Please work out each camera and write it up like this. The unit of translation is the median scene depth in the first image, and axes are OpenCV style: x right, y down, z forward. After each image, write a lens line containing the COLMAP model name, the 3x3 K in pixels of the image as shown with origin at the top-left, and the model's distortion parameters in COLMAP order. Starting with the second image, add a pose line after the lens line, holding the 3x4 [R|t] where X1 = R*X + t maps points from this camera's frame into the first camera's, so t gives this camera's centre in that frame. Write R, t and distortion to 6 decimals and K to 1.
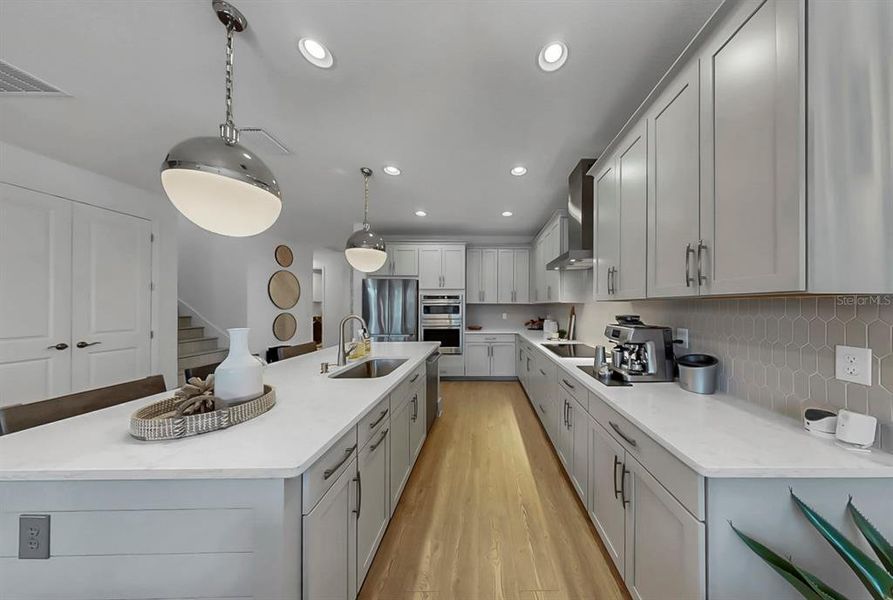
lens RADIAL K [[247.3, 0, 483.1], [0, 247.3, 304.4], [0, 0, 1]] dist [0.000733, 0.000003]
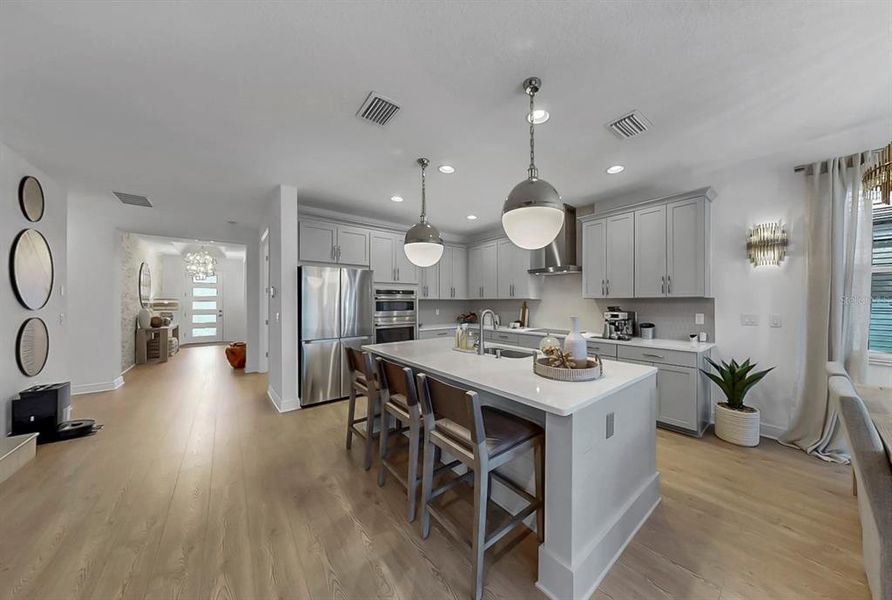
lens RADIAL K [[294.2, 0, 481.6], [0, 294.2, 300.2], [0, 0, 1]] dist [-0.001005, -0.000080]
pose [[0.748927, 0.000690, 0.662652, -0.643906], [-0.001349, 0.999999, 0.000484, -0.000904], [-0.662651, -0.001257, 0.748927, -0.002449]]
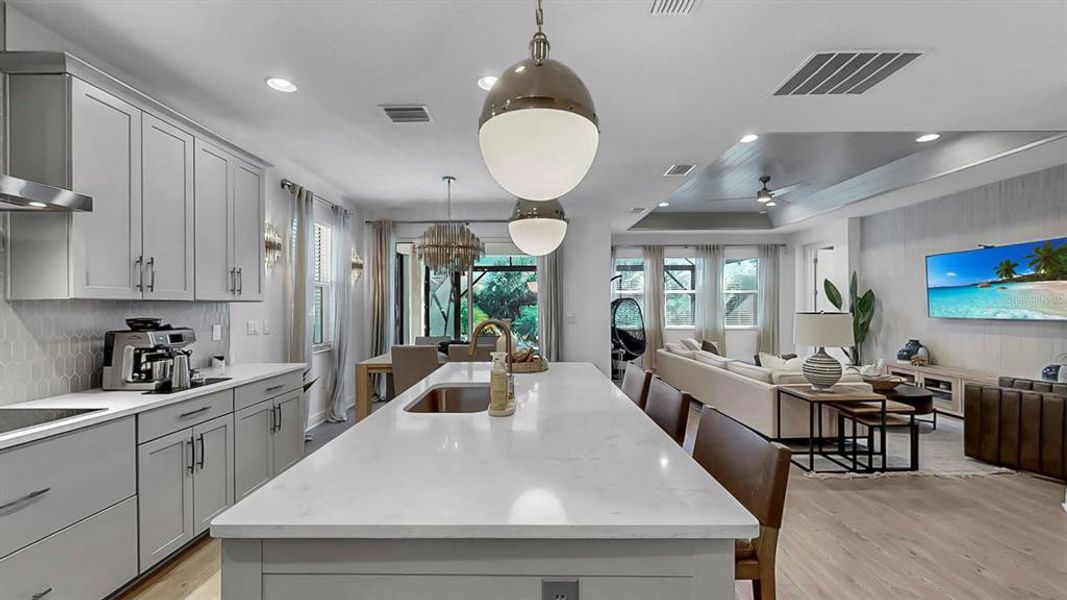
lens RADIAL K [[401.2, 0, 531.3], [0, 401.2, 305.8], [0, 0, 1]] dist [-0.000543, 0.000380]
pose [[-0.999960, 0.001526, 0.008795, -0.280730], [0.001470, 0.999978, -0.006422, 0.004886], [-0.008805, -0.006409, -0.999941, 0.914556]]
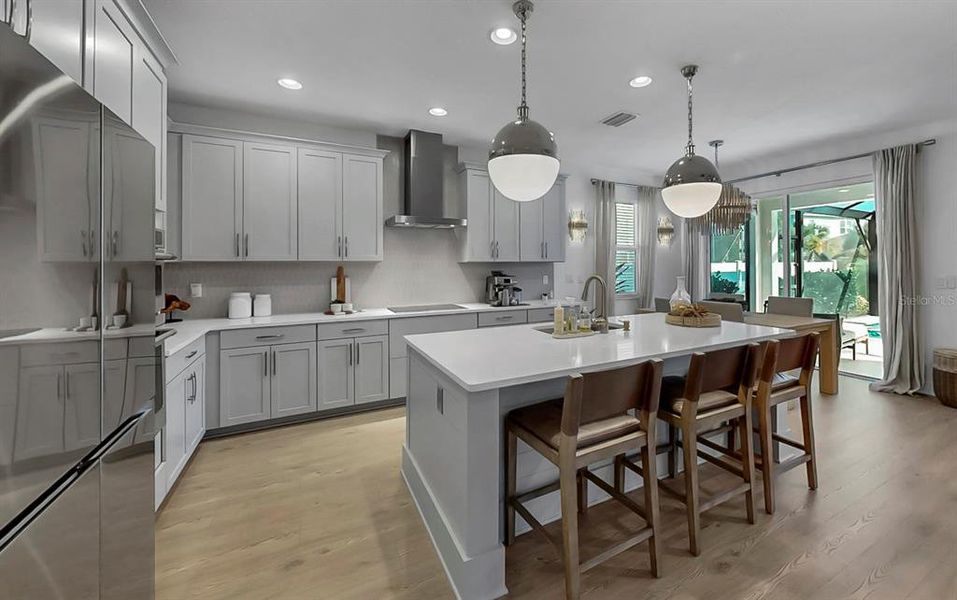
lens RADIAL K [[378.5, 0, 513.7], [0, 378.5, 261.9], [0, 0, 1]] dist [-0.004187, -0.000128]
pose [[-0.475081, 0.007780, 0.879908, -0.702224], [-0.001681, 0.999951, -0.009749, 0.003003], [-0.879941, -0.006111, -0.475044, 0.846343]]
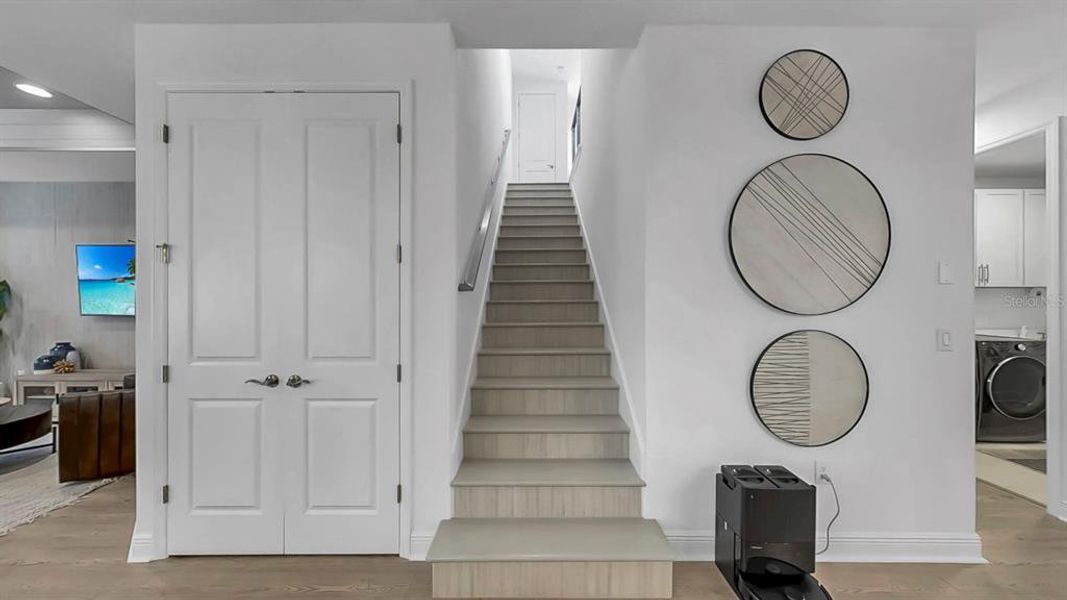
lens RADIAL K [[343.0, 0, 537.4], [0, 343.0, 301.2], [0, 0, 1]] dist [-0.003873, 0.000006]
pose [[0.002934, 0.001485, -0.999995, -0.569675], [0.007111, 0.999974, 0.001506, 0.003452], [0.999970, -0.007115, 0.002923, 0.896959]]
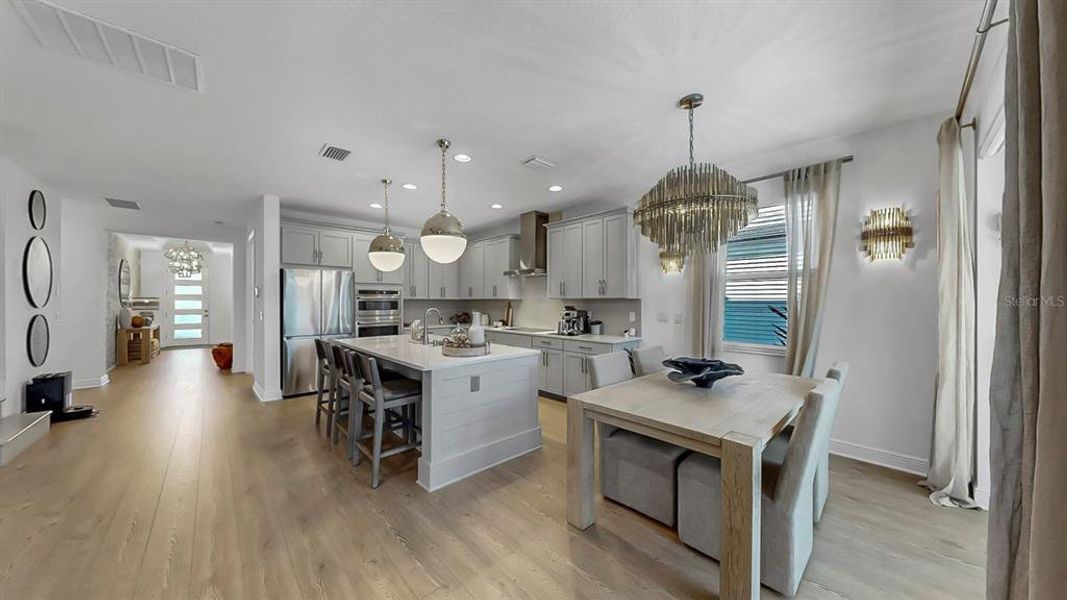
lens RADIAL K [[352.0, 0, 539.9], [0, 352.0, 300.8], [0, 0, 1]] dist [-0.007238, 0.000029]
pose [[0.723415, 0.000460, 0.690414, -0.648702], [-0.004009, 0.999986, 0.003534, -0.003563], [-0.690402, -0.005324, 0.723406, -0.385136]]
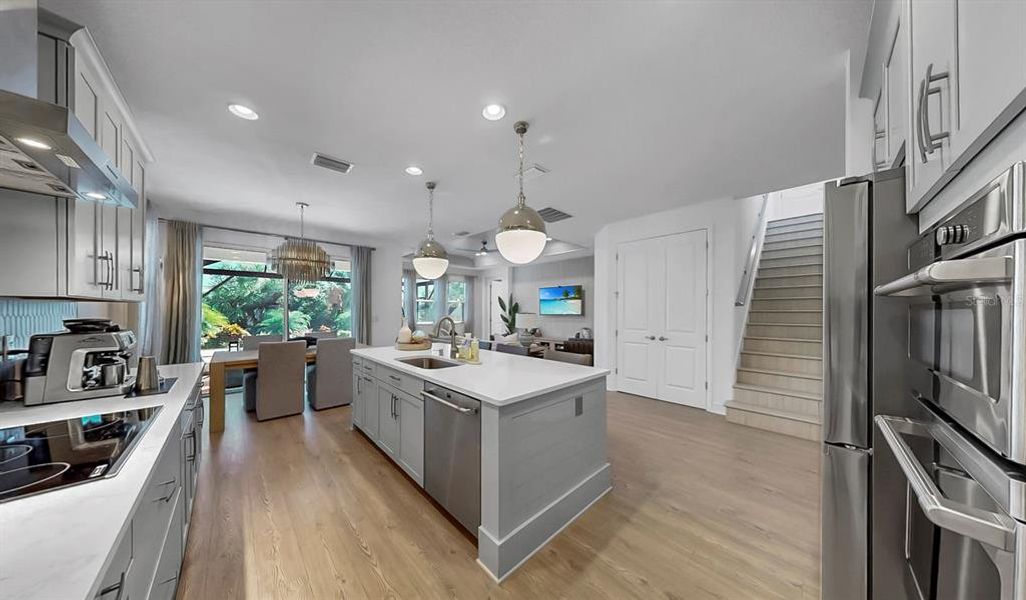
lens RADIAL K [[290.3, 0, 491.4], [0, 290.3, 309.6], [0, 0, 1]] dist [-0.001664, 0.000075]
pose [[-0.749737, -0.005443, -0.661713, 0.100411], [-0.001107, 0.999975, -0.006971, 0.007642], [0.661734, -0.004493, -0.749725, 0.962166]]
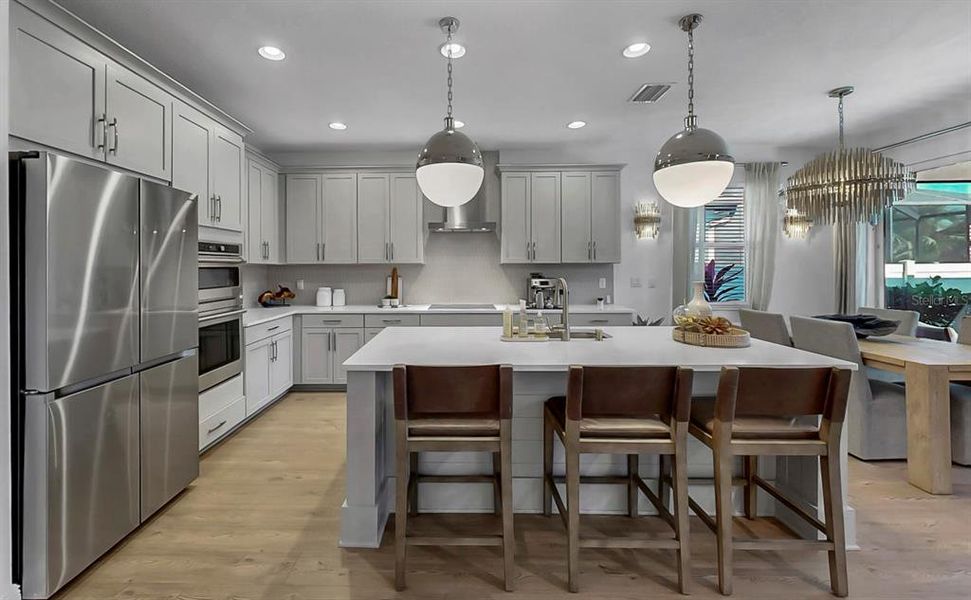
lens RADIAL K [[389.3, 0, 457.5], [0, 389.3, 266.2], [0, 0, 1]] dist [-0.004290, -0.000032]
pose [[0.018893, 0.001972, 0.999820, -0.811192], [-0.002166, 0.999996, -0.001932, 0.002852], [-0.999819, -0.002130, 0.018898, 0.583669]]
